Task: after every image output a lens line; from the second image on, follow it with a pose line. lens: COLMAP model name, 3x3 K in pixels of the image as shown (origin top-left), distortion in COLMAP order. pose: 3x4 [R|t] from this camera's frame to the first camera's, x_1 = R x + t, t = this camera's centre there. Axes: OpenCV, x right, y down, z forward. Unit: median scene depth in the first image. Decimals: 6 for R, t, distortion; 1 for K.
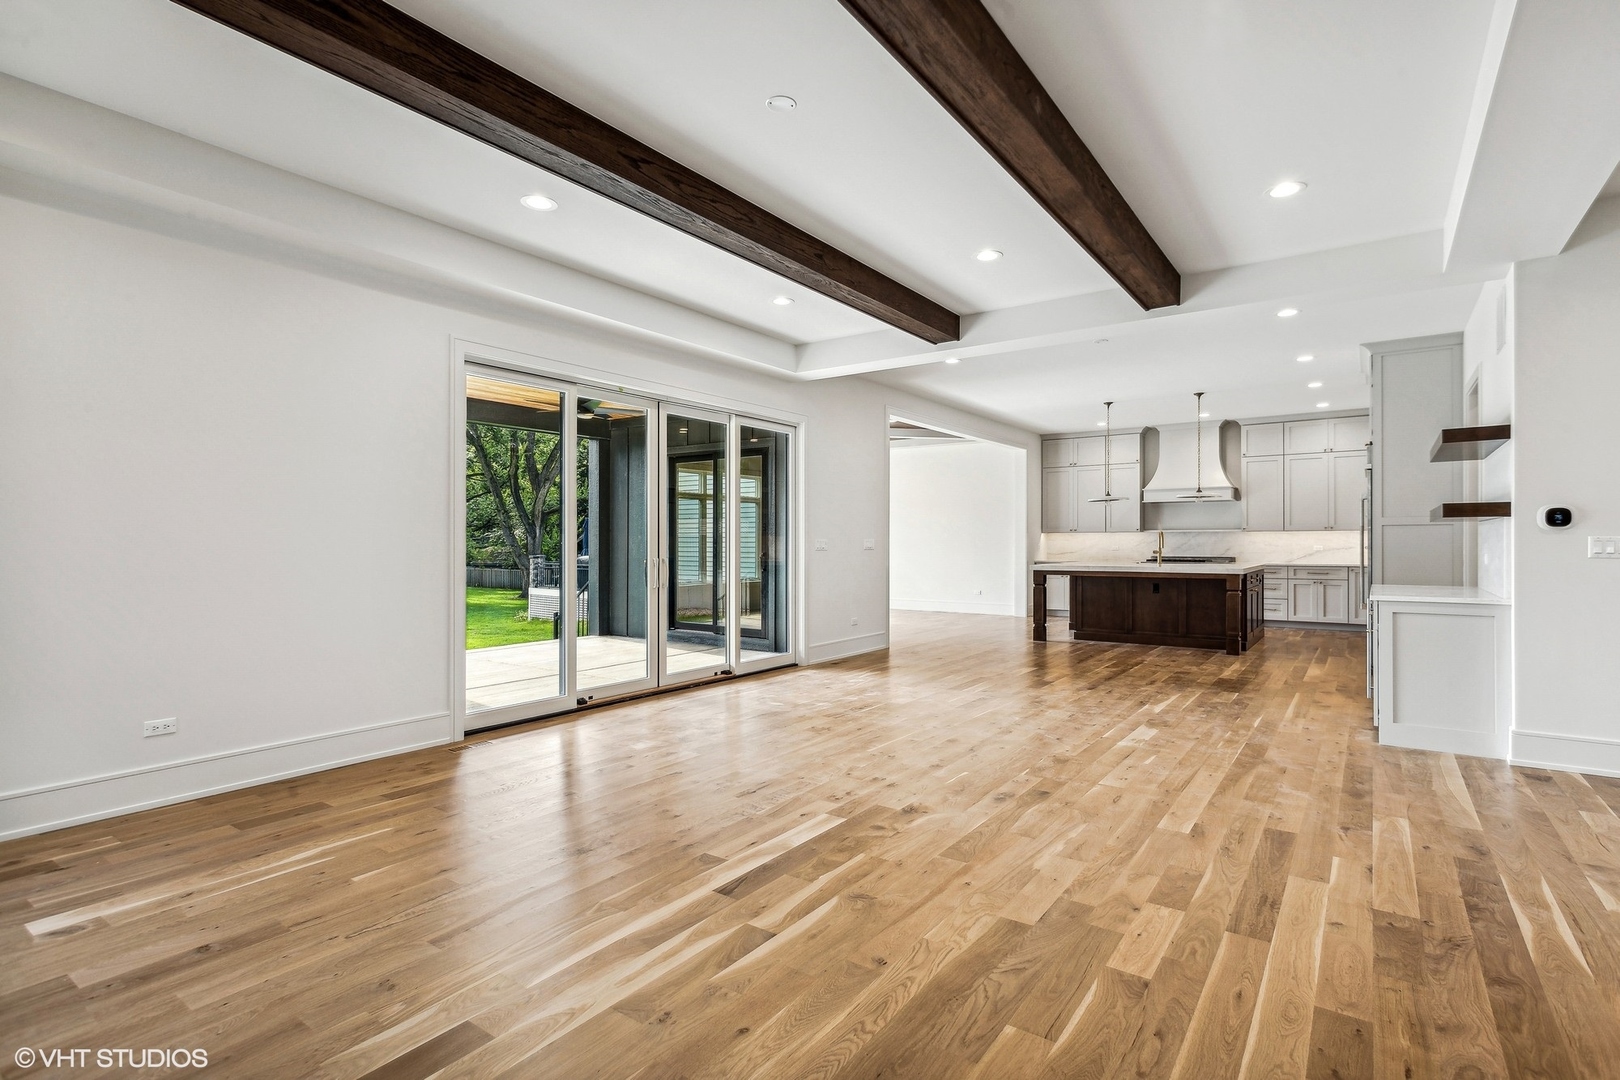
lens RADIAL K [[784.1, 0, 814.5], [0, 784.1, 563.8], [0, 0, 1]] dist [-0.001128, 0.000523]
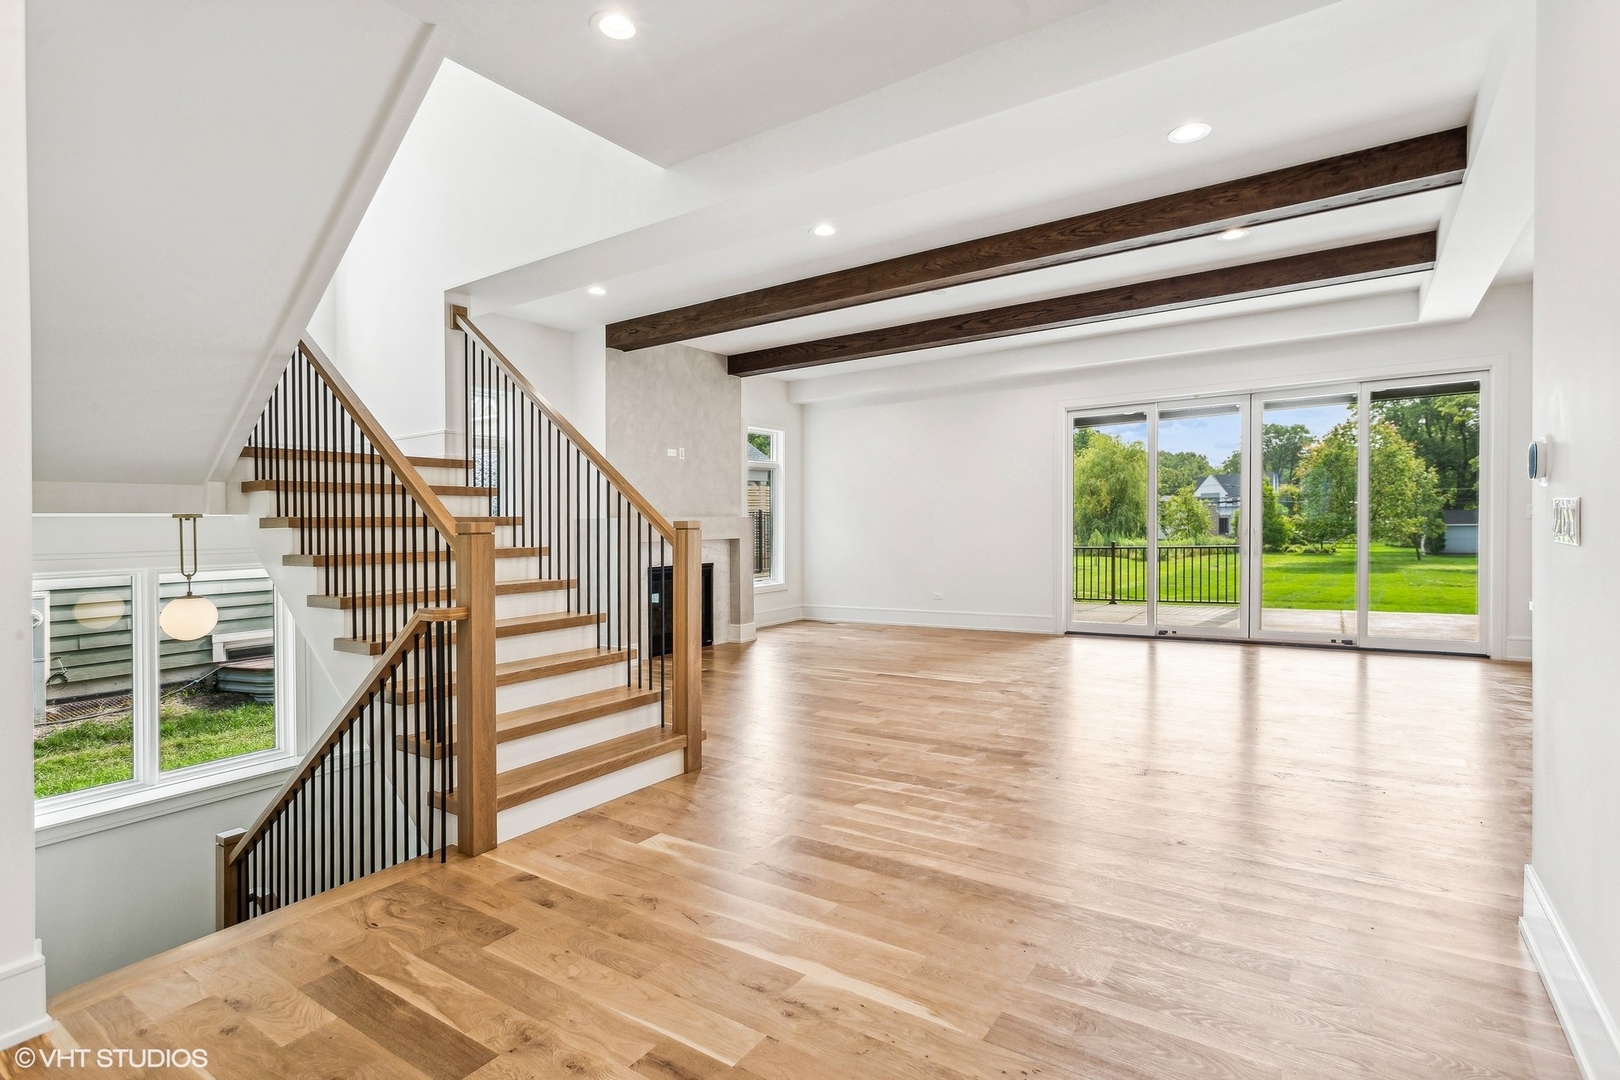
lens RADIAL K [[777.5, 0, 832.2], [0, 777.5, 575.1], [0, 0, 1]] dist [-0.002217, -0.000222]
pose [[0.015185, 0.067411, -0.997610, 1.827376], [-0.002611, 0.997724, 0.067379, -0.027017], [0.999881, 0.001582, 0.015326, 0.681930]]
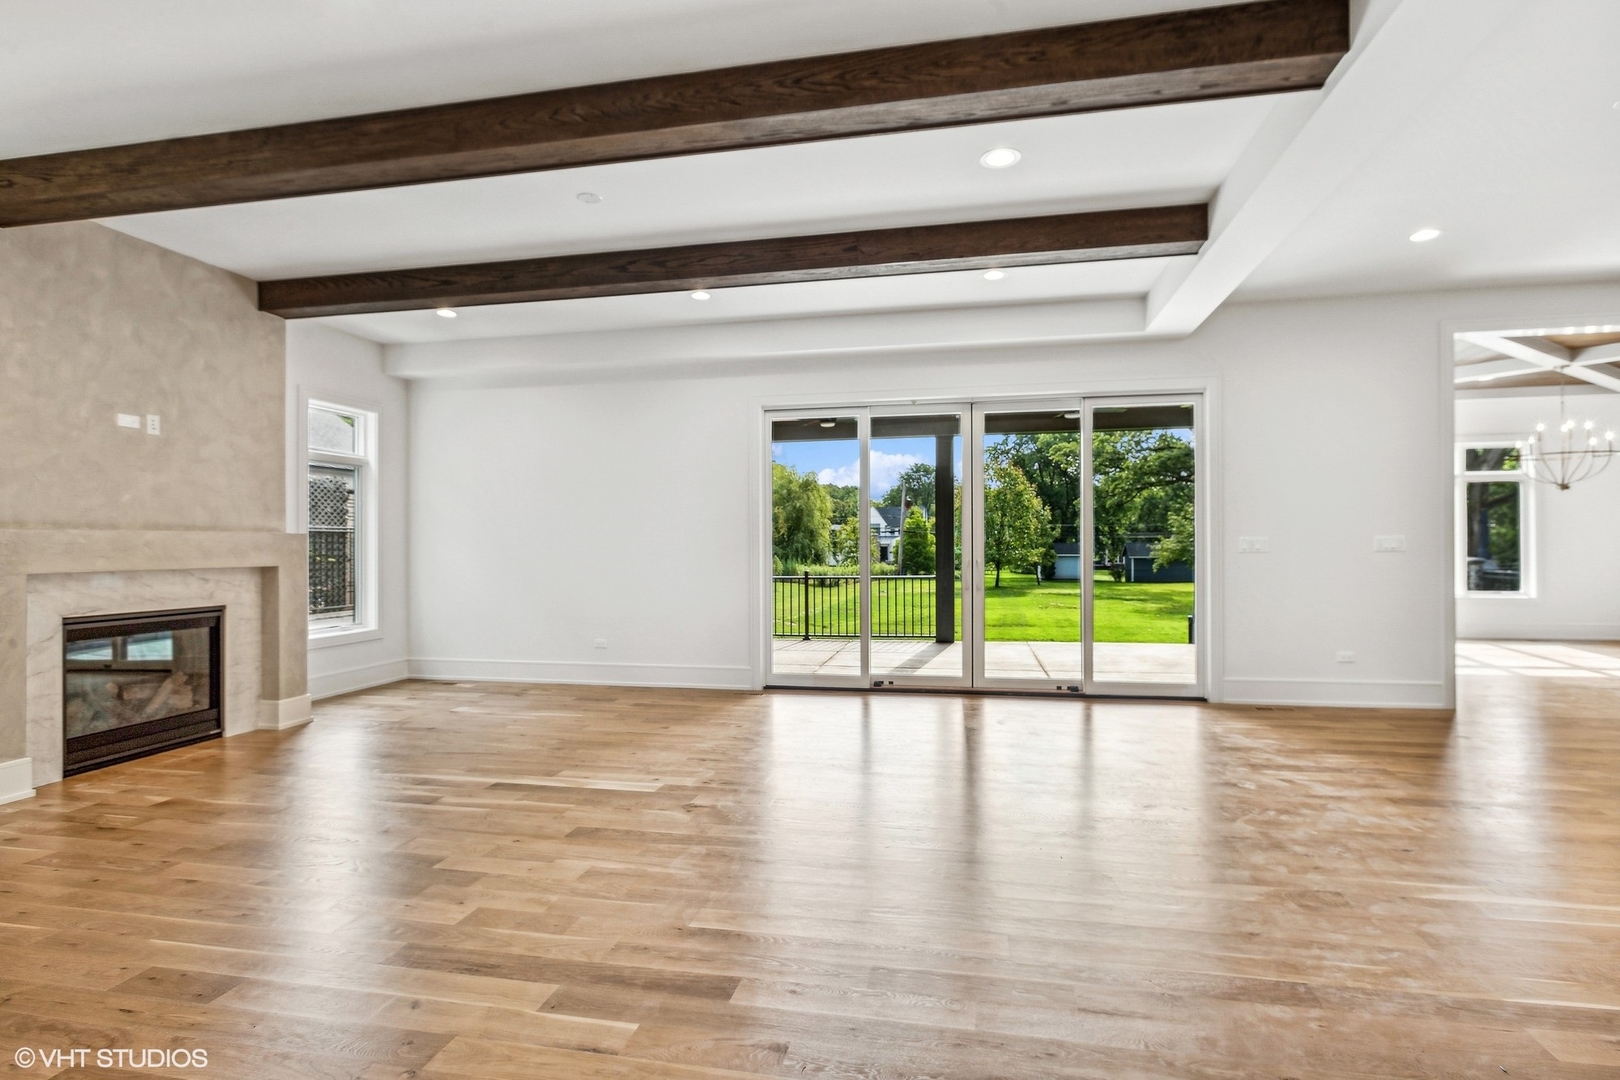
lens RADIAL K [[777.5, 0, 832.2], [0, 777.5, 575.1], [0, 0, 1]] dist [-0.002217, -0.000222]
pose [[0.407799, 0.036214, -0.912353, 1.225036], [-0.018215, 0.999337, 0.031525, -0.028817], [0.912890, 0.003762, 0.408188, 0.818345]]
